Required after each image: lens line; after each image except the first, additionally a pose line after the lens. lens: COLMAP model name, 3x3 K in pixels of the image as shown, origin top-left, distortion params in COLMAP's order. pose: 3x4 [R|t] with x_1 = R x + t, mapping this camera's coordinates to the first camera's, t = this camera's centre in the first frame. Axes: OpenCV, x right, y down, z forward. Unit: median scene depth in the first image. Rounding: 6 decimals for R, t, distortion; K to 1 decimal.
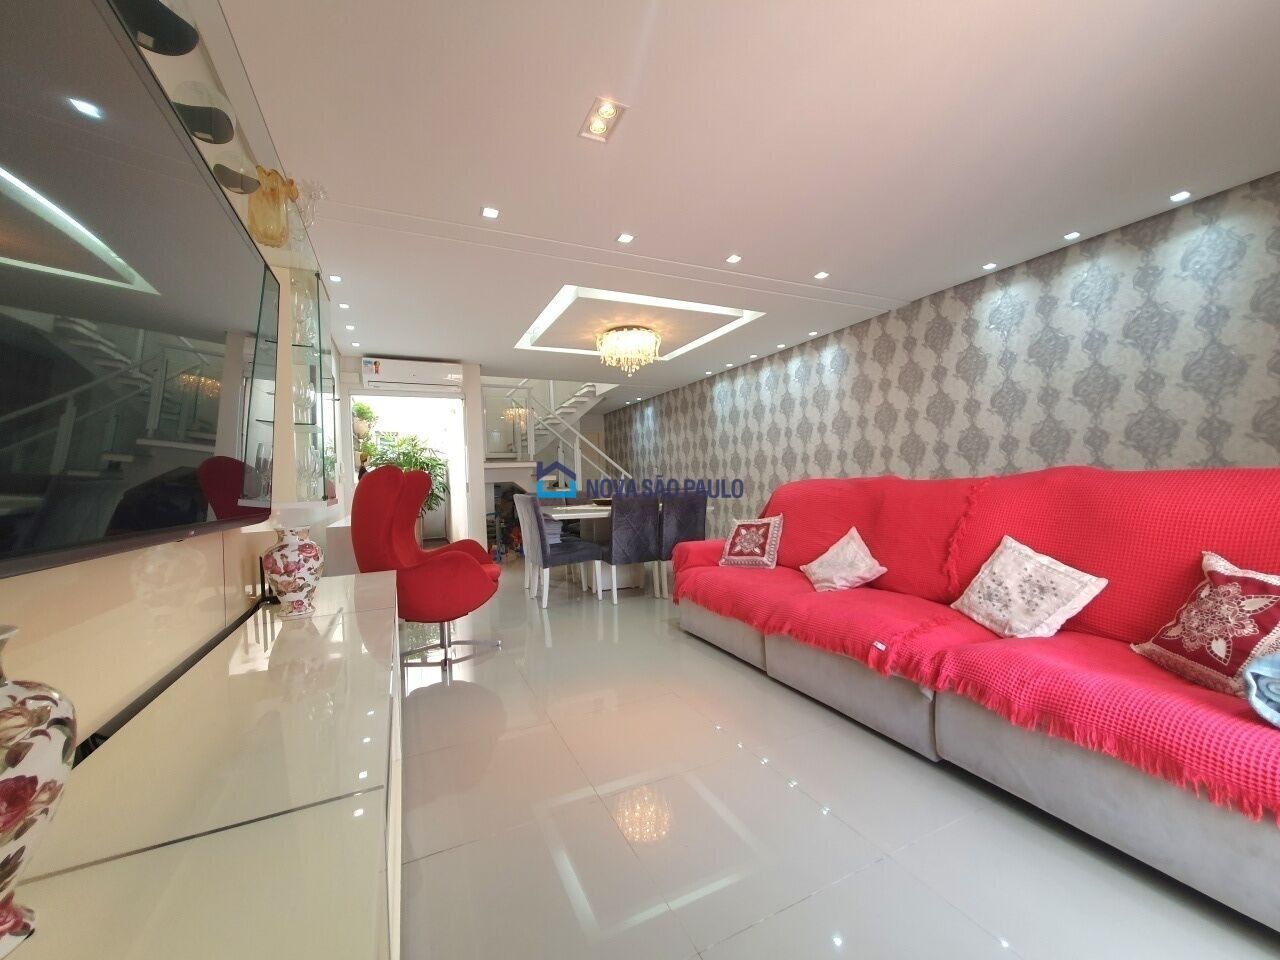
lens RADIAL K [[501.2, 0, 637.3], [0, 501.2, 483.7], [0, 0, 1]] dist [0.000245, -0.000016]
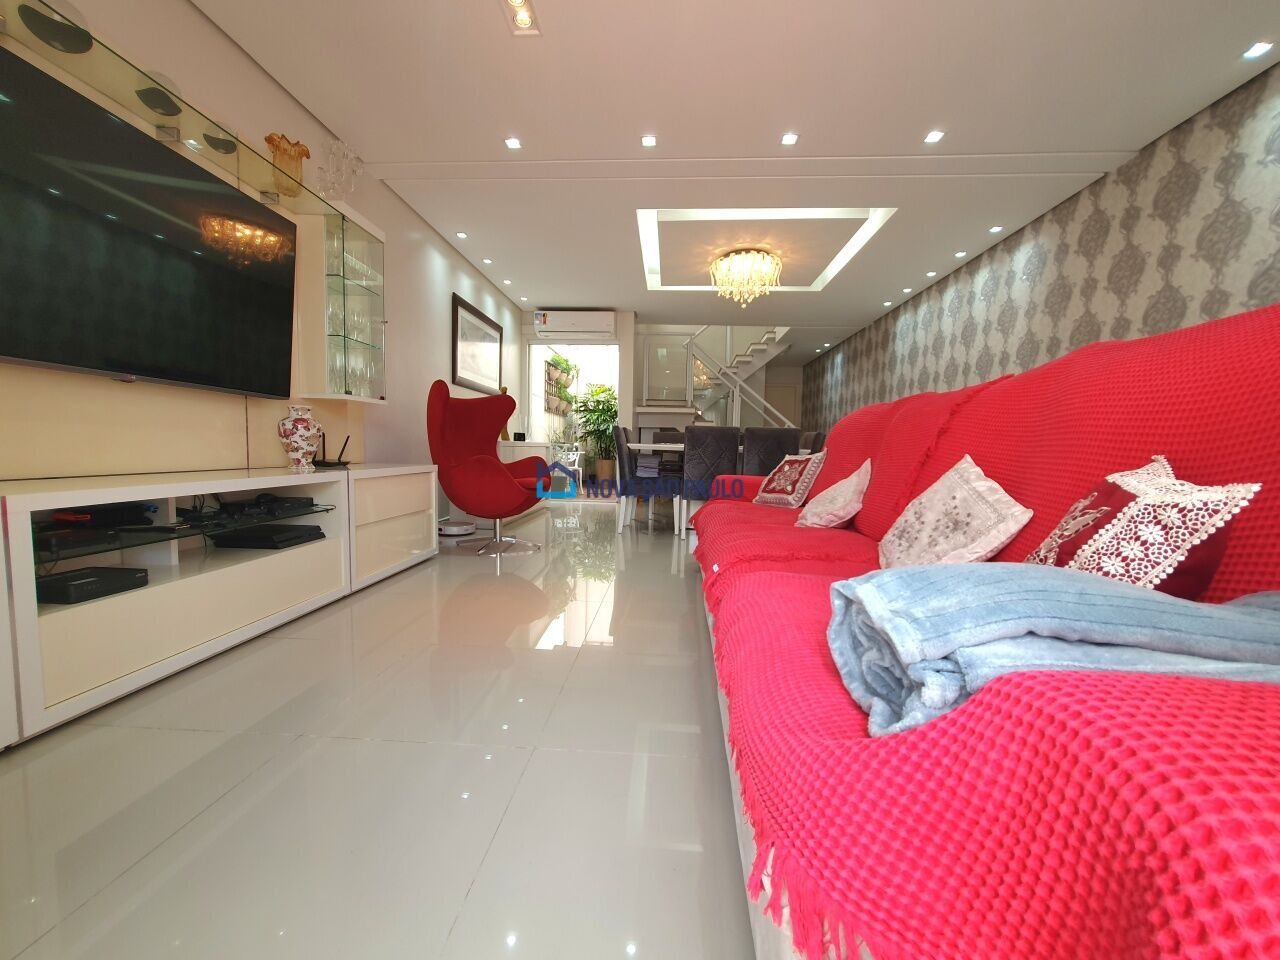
lens RADIAL K [[501.2, 0, 637.3], [0, 501.2, 483.7], [0, 0, 1]] dist [0.000245, -0.000016]
pose [[0.875443, 0.087137, -0.475401, 0.295698], [-0.056384, 0.995310, 0.078603, 0.051107], [0.480021, -0.042007, 0.876251, 0.085710]]
